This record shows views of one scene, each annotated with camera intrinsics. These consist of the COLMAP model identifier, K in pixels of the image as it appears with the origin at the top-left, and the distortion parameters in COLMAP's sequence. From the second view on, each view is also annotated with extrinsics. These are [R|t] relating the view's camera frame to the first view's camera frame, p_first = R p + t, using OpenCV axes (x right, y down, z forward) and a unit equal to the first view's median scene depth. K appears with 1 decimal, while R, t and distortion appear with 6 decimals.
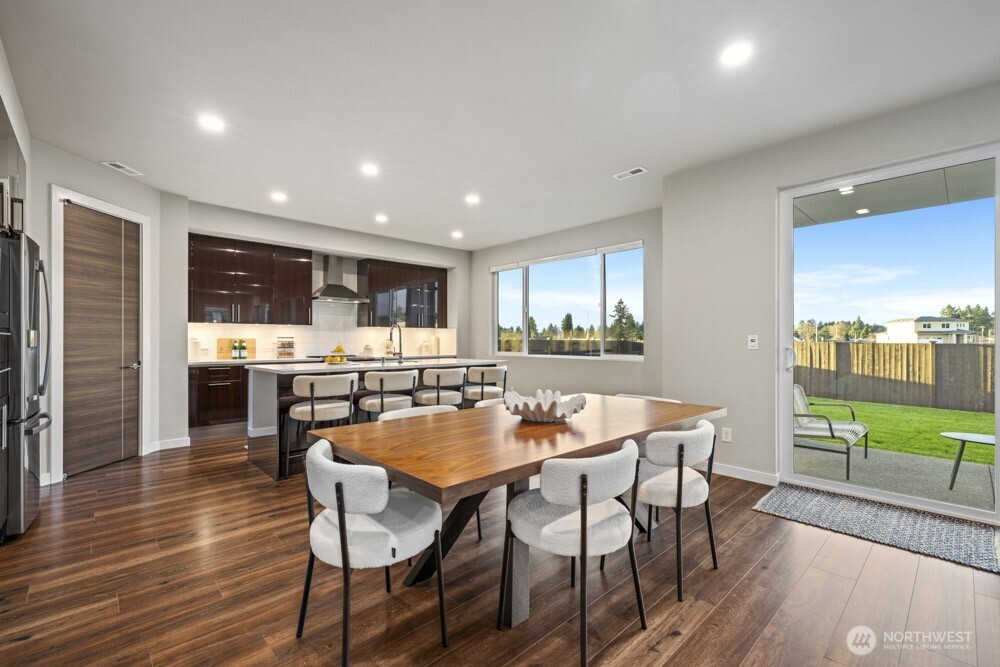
lens RADIAL K [[435.6, 0, 496.7], [0, 435.6, 340.5], [0, 0, 1]] dist [0.009480, -0.001637]
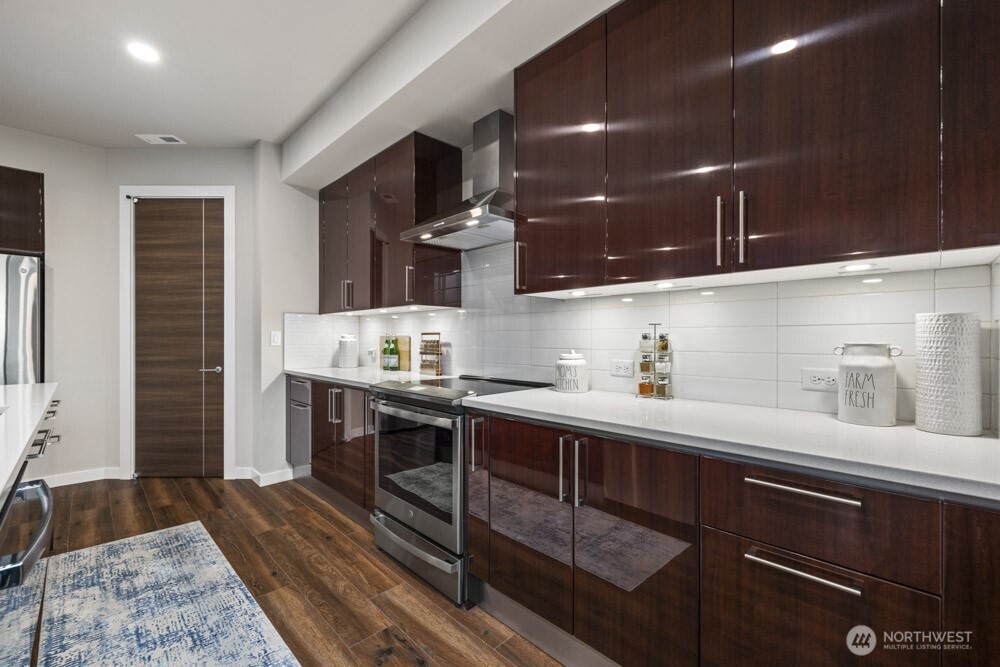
lens RADIAL K [[420.0, 0, 503.5], [0, 420.0, 338.1], [0, 0, 1]] dist [-0.001302, 0.000531]
pose [[0.034760, -0.002270, -0.999393, -0.005682], [-0.001892, 0.999995, -0.002338, -0.000977], [0.999394, 0.001972, 0.034755, 1.558336]]
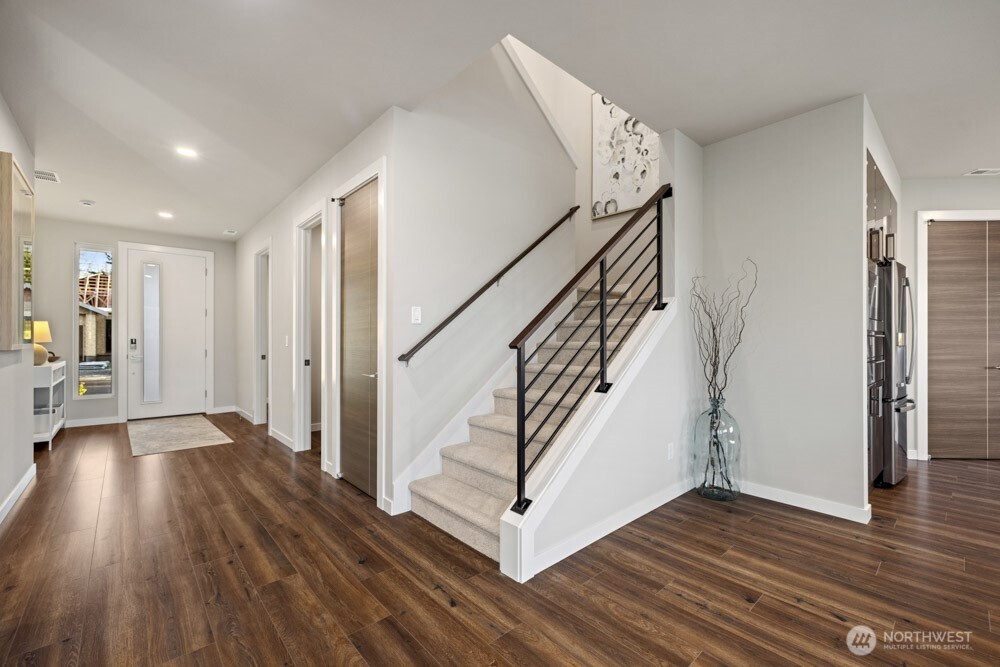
lens RADIAL K [[420.0, 0, 501.7], [0, 420.0, 335.9], [0, 0, 1]] dist [-0.001302, 0.000531]
pose [[-0.015978, -0.006864, -0.999849, 0.130558], [-0.003597, 0.999970, -0.006807, -0.000889], [0.999866, 0.003488, -0.016002, -0.102514]]
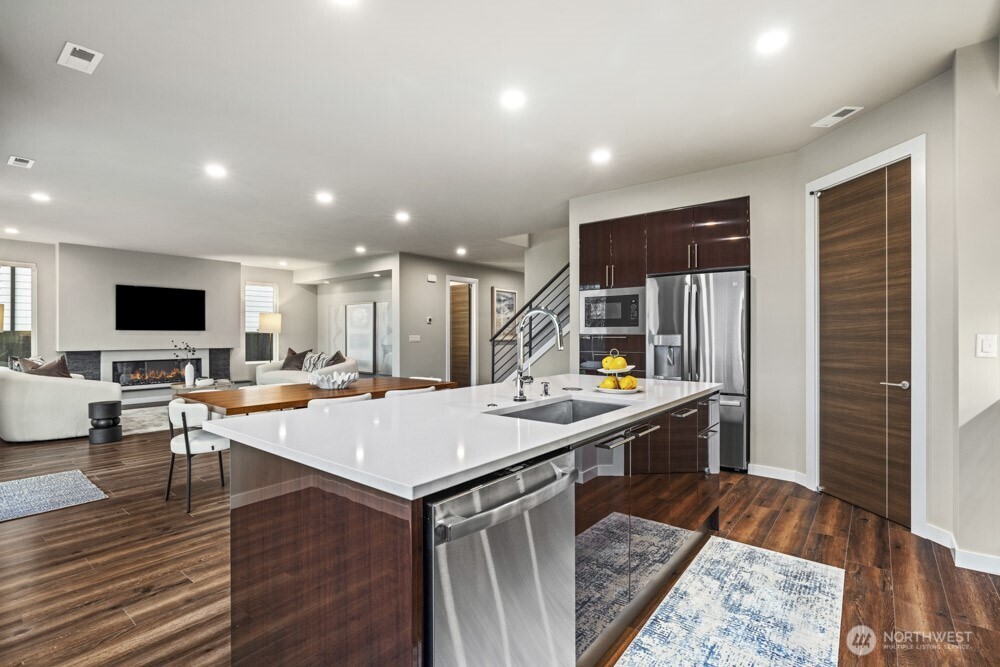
lens RADIAL K [[467.5, 0, 503.3], [0, 467.5, 335.0], [0, 0, 1]] dist [-0.012391, 0.003108]
pose [[-0.989325, 0.000499, -0.145723, -0.156385], [0.000206, 0.999998, 0.002027, -0.015843], [0.145723, 0.001975, -0.989323, 1.623781]]
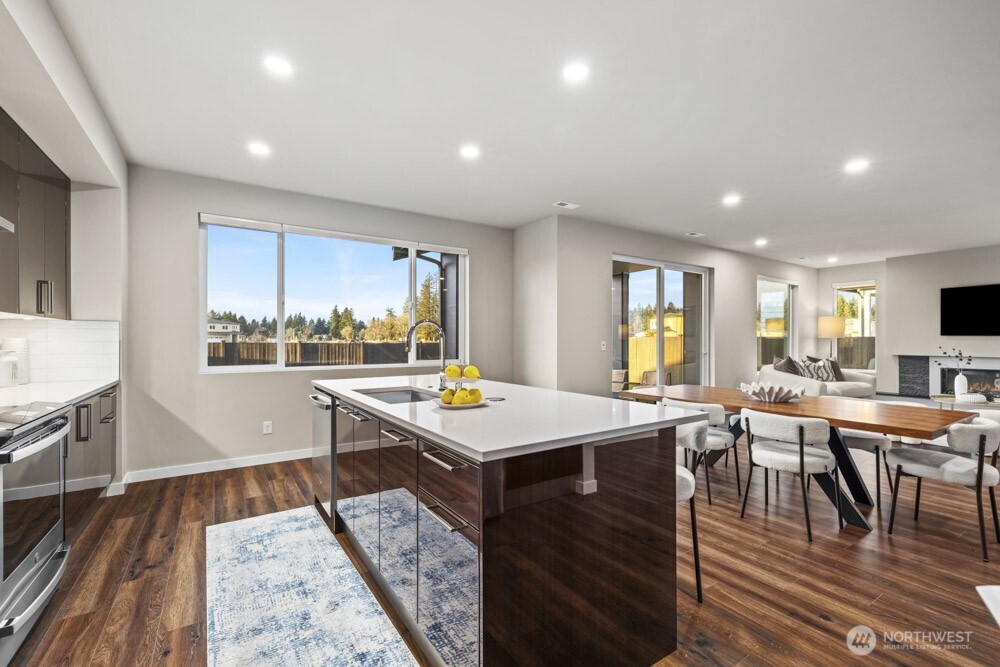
lens RADIAL K [[435.6, 0, 503.5], [0, 435.6, 340.6], [0, 0, 1]] dist [0.009480, -0.001637]
pose [[0.162645, -0.002376, 0.986682, -0.852313], [-0.000103, 0.999997, 0.002424, -0.015953], [-0.986685, -0.000496, 0.162644, 0.936694]]
